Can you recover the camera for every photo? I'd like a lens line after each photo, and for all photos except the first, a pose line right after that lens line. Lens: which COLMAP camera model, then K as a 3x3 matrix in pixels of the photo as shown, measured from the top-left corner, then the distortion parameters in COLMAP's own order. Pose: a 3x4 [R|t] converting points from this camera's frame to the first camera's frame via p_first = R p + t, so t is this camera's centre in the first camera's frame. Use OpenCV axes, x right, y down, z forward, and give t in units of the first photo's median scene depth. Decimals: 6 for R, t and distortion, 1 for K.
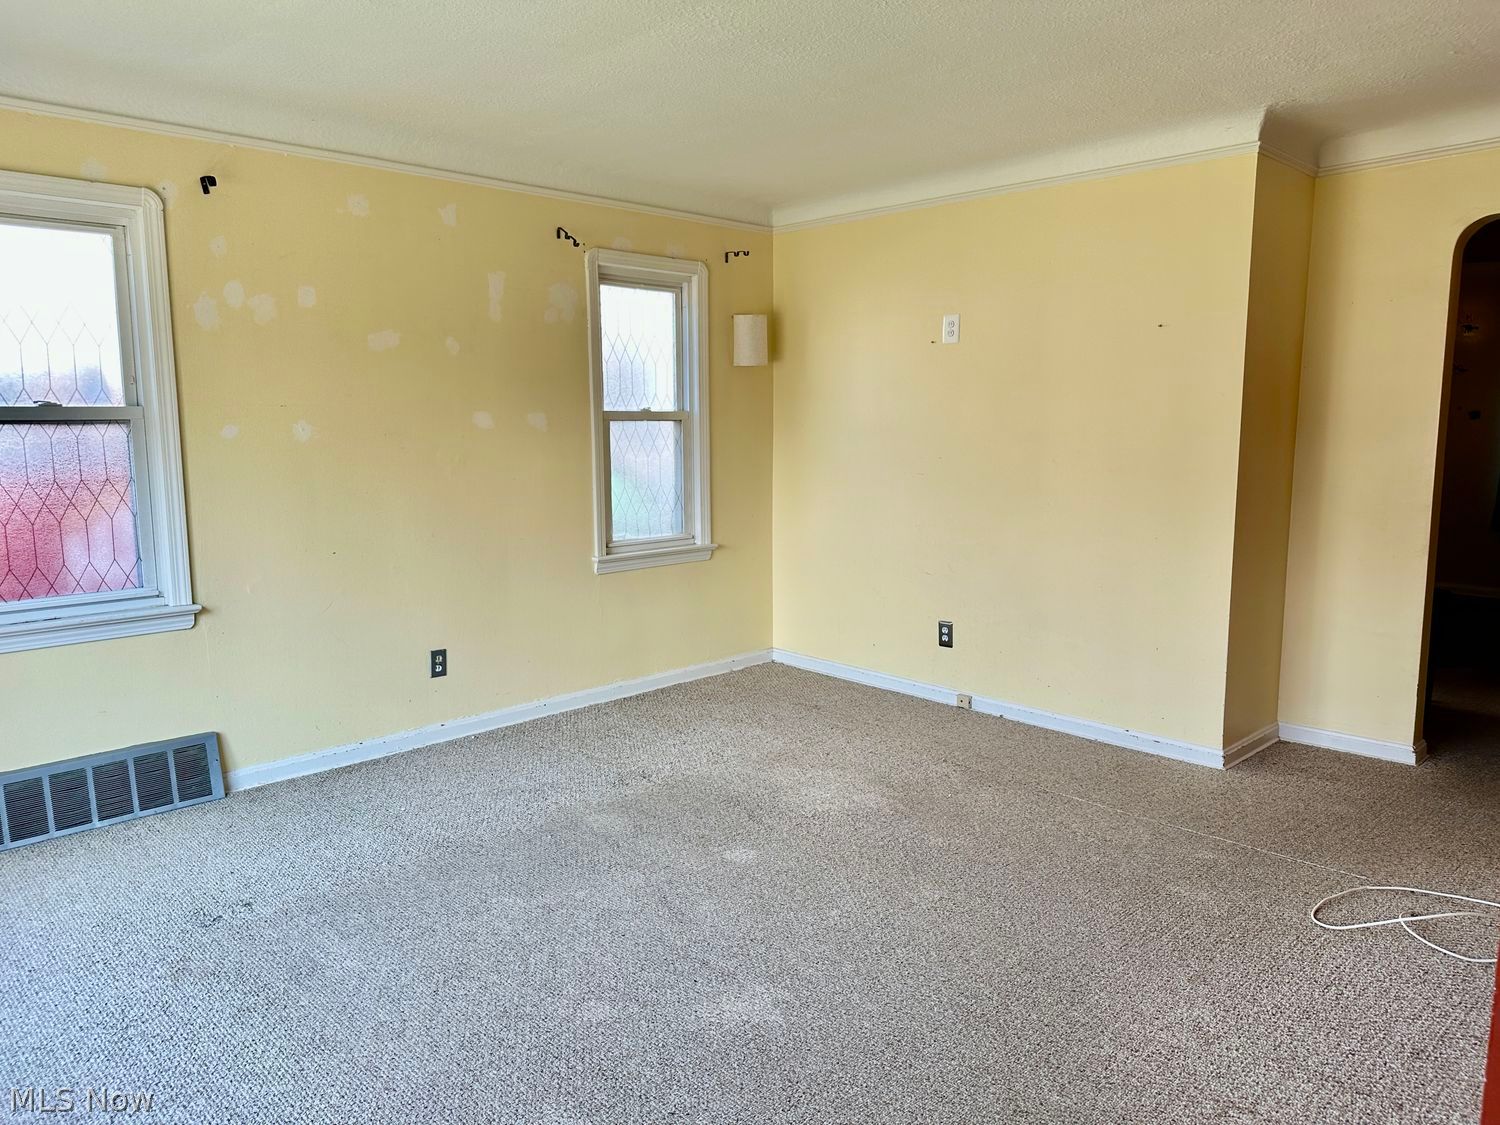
lens RADIAL K [[1086.2, 0, 764.7], [0, 1086.2, 562.9], [0, 0, 1]] dist [0.044951, -0.037832]
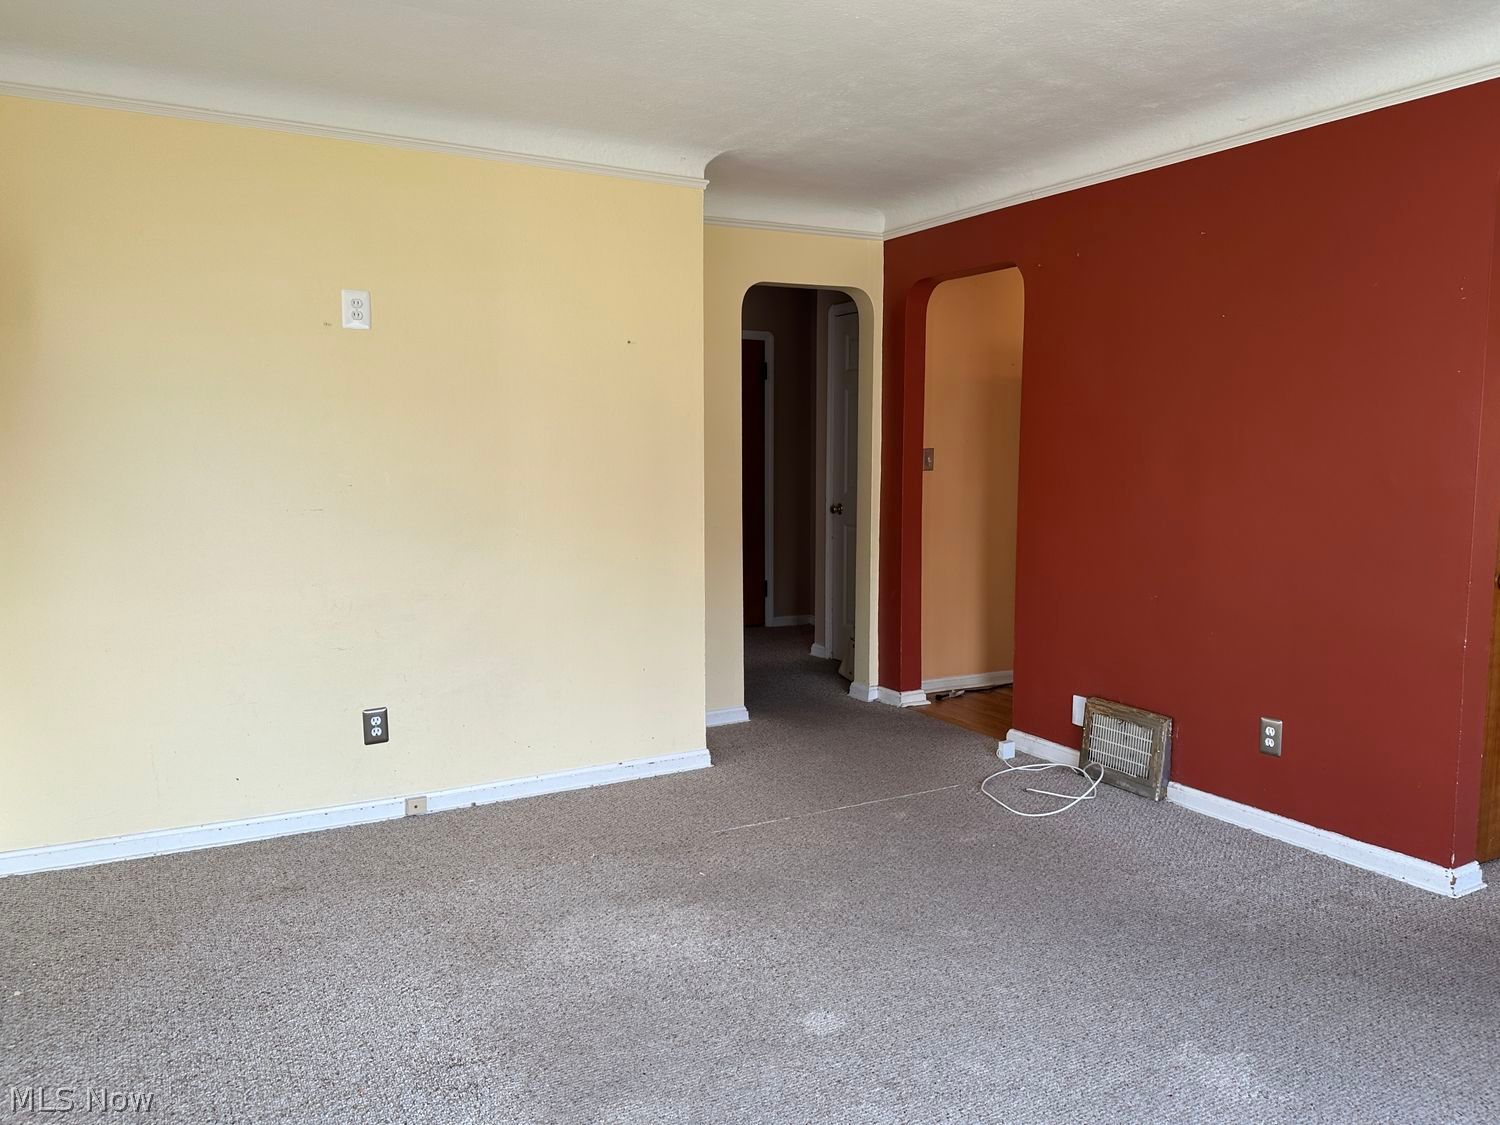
lens RADIAL K [[1086.2, 0, 760.6], [0, 1086.2, 554.7], [0, 0, 1]] dist [0.044951, -0.037832]
pose [[0.249663, -0.089308, 0.964206, -0.505488], [0.135146, 0.989206, 0.056630, -0.059557], [-0.958856, 0.116170, 0.259037, 0.592841]]
